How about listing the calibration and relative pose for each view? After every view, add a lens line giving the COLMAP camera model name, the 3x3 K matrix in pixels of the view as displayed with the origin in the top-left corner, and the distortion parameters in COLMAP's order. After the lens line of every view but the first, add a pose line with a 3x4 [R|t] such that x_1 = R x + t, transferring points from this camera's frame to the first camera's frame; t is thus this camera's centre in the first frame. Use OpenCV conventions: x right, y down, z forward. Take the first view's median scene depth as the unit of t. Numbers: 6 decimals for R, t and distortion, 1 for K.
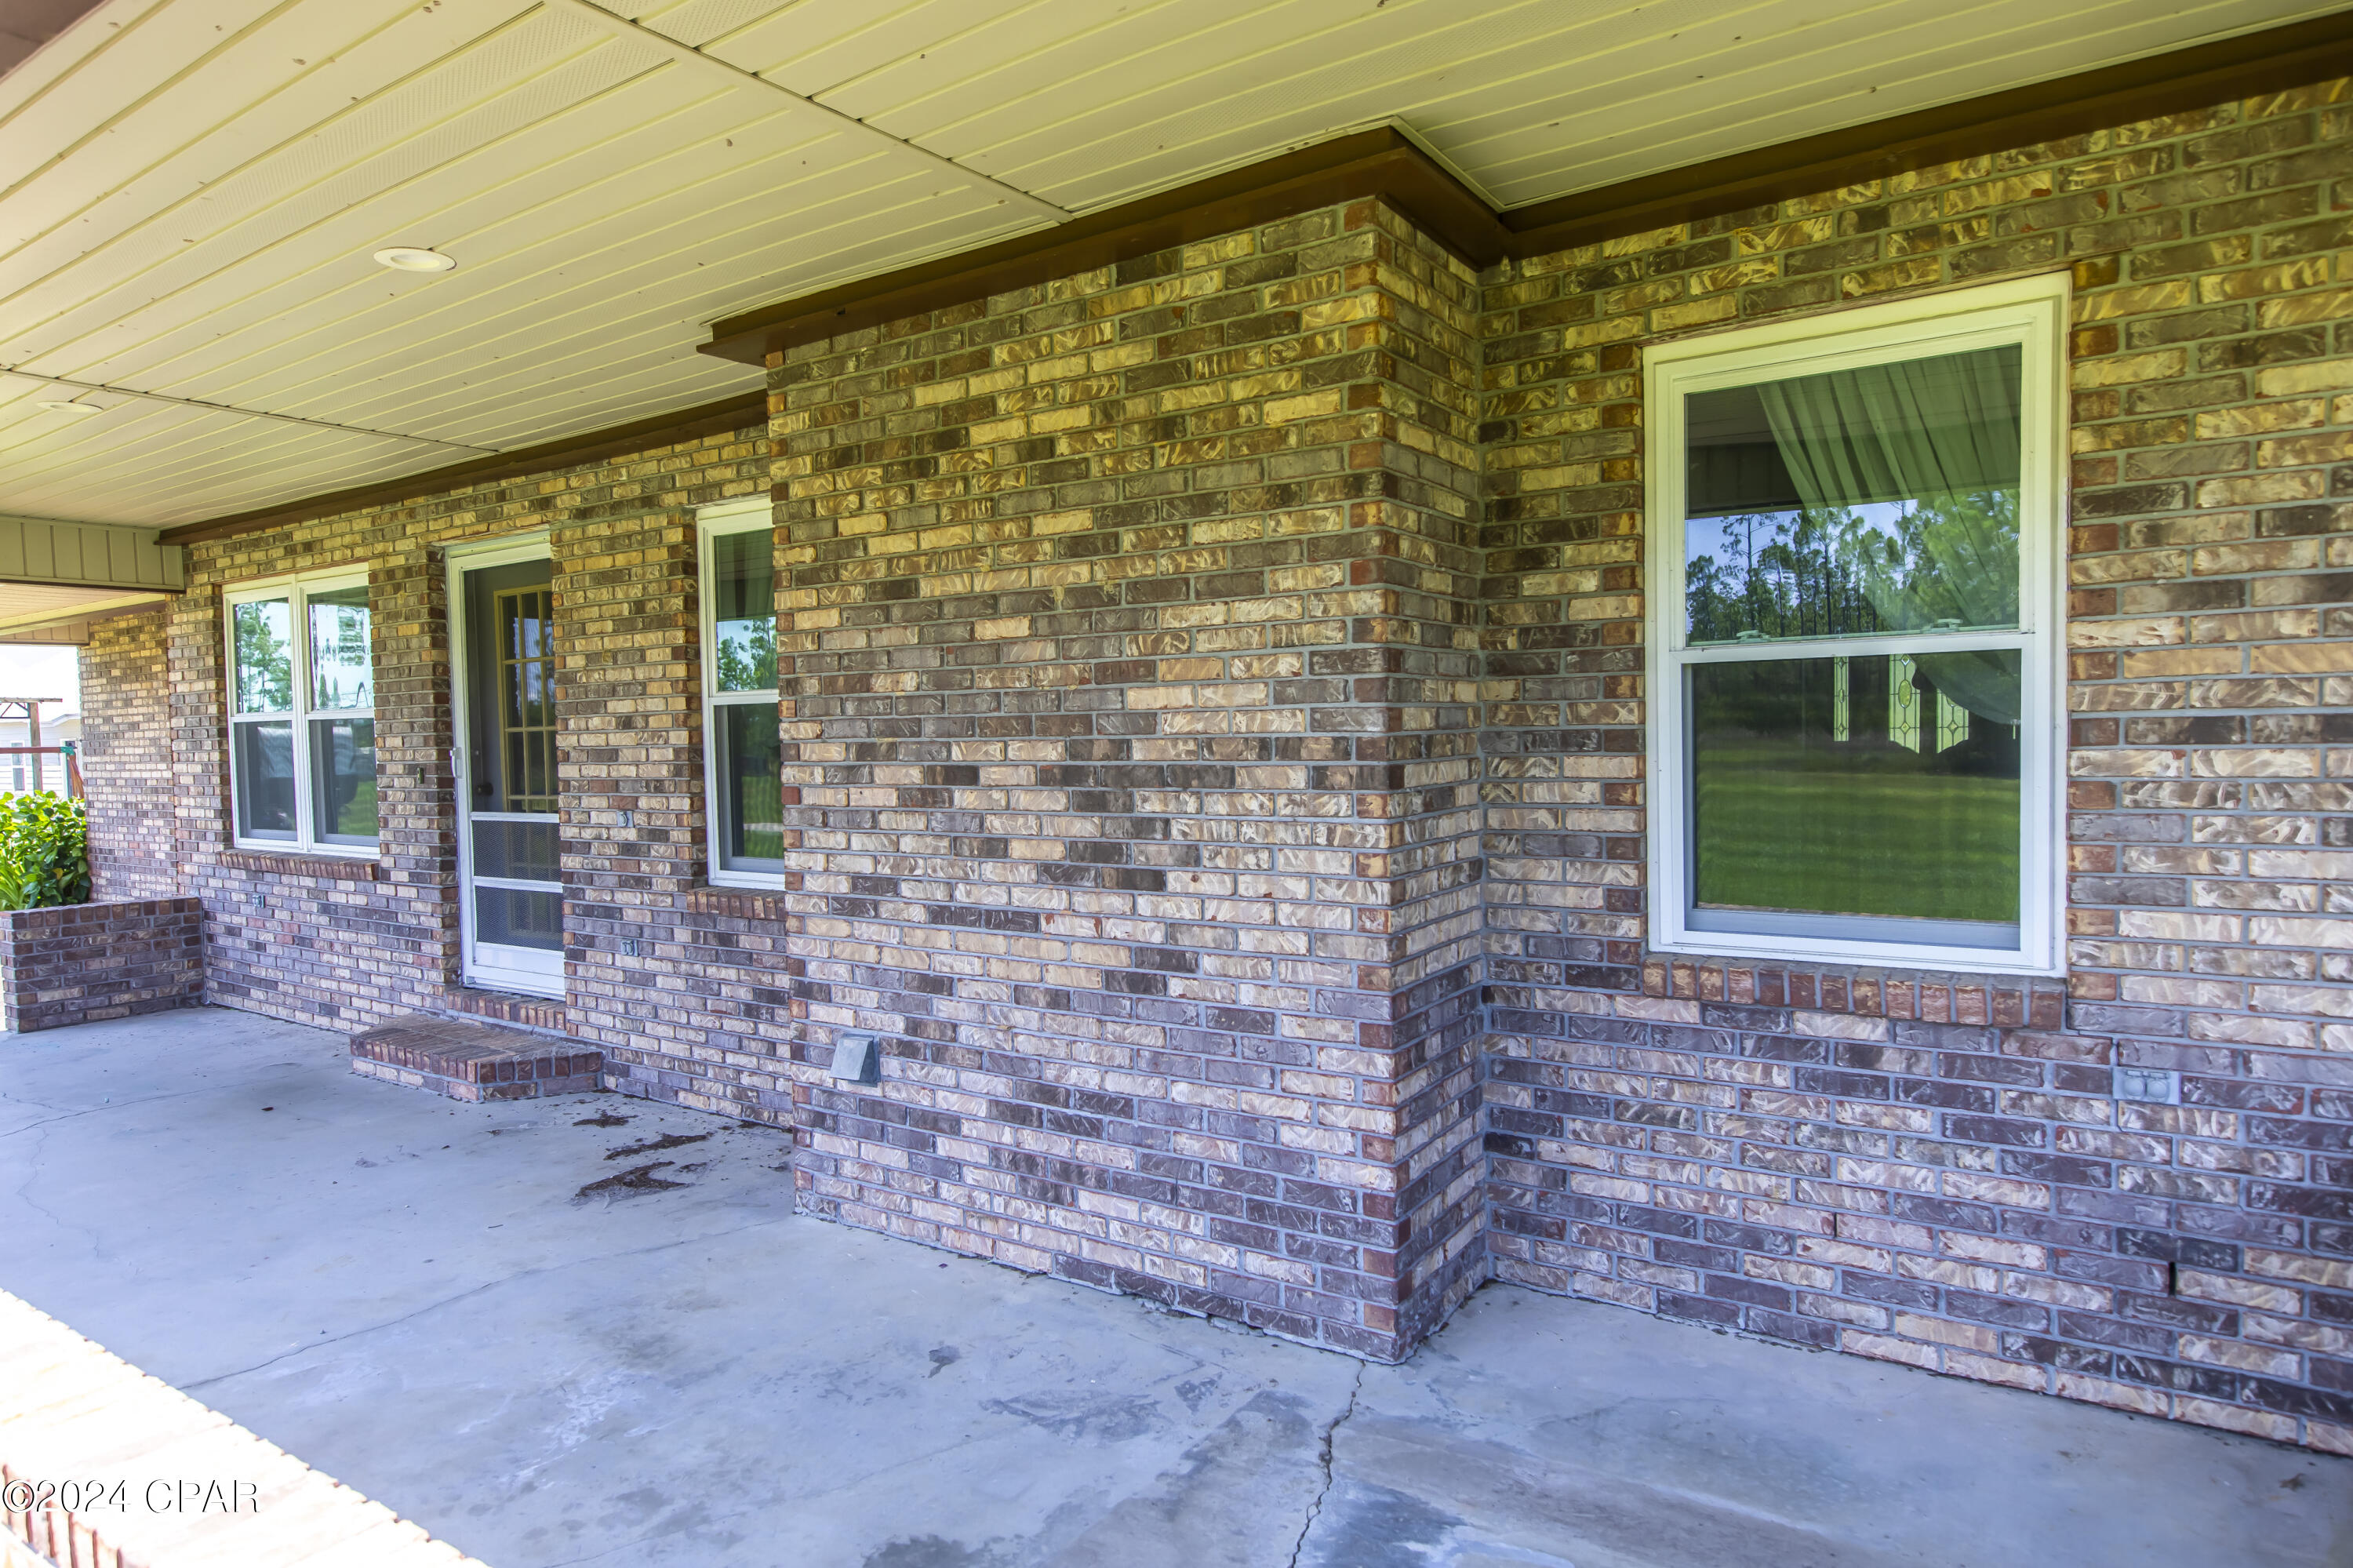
lens RADIAL K [[1383.4, 0, 1176.5], [0, 1383.4, 784.0], [0, 0, 1]] dist [-0.000259, -0.000355]
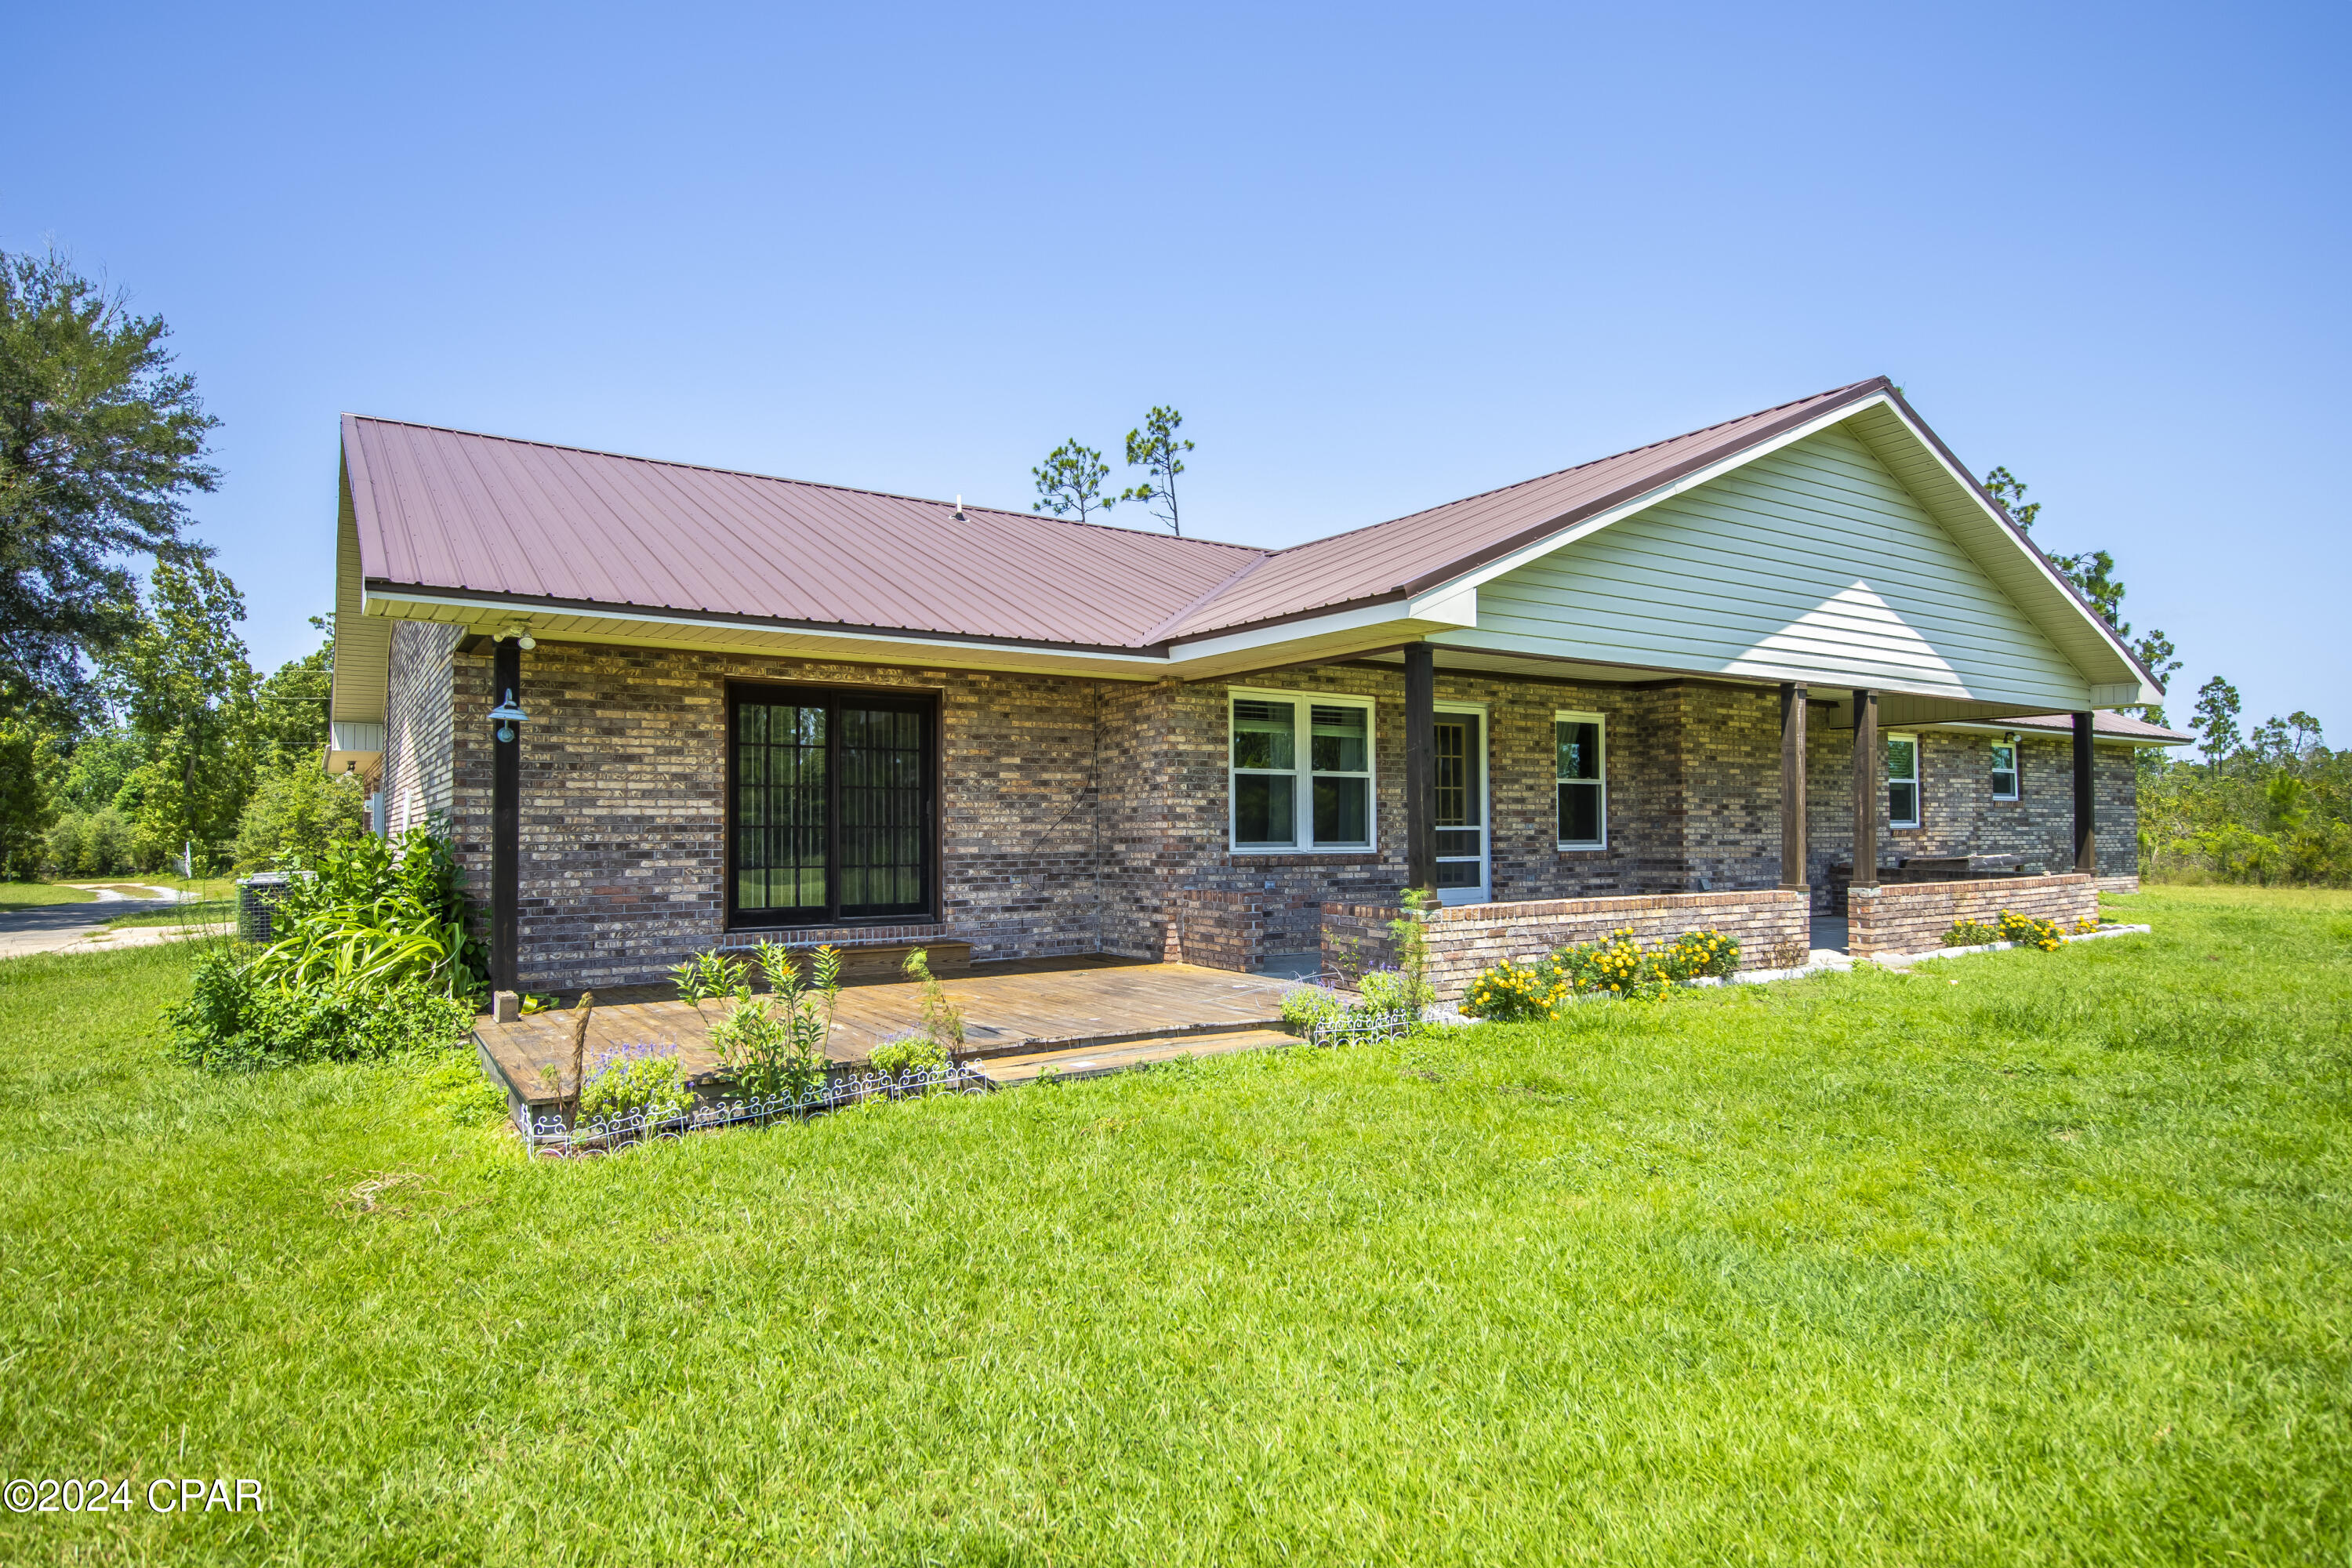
lens RADIAL K [[1305.9, 0, 1176.0], [0, 1305.9, 784.0], [0, 0, 1]] dist [-0.000264, -0.000257]
pose [[0.388730, 0.044719, 0.920266, -3.955116], [0.026928, 0.997843, -0.059863, 0.102647], [-0.920958, 0.048051, 0.386688, 0.938992]]
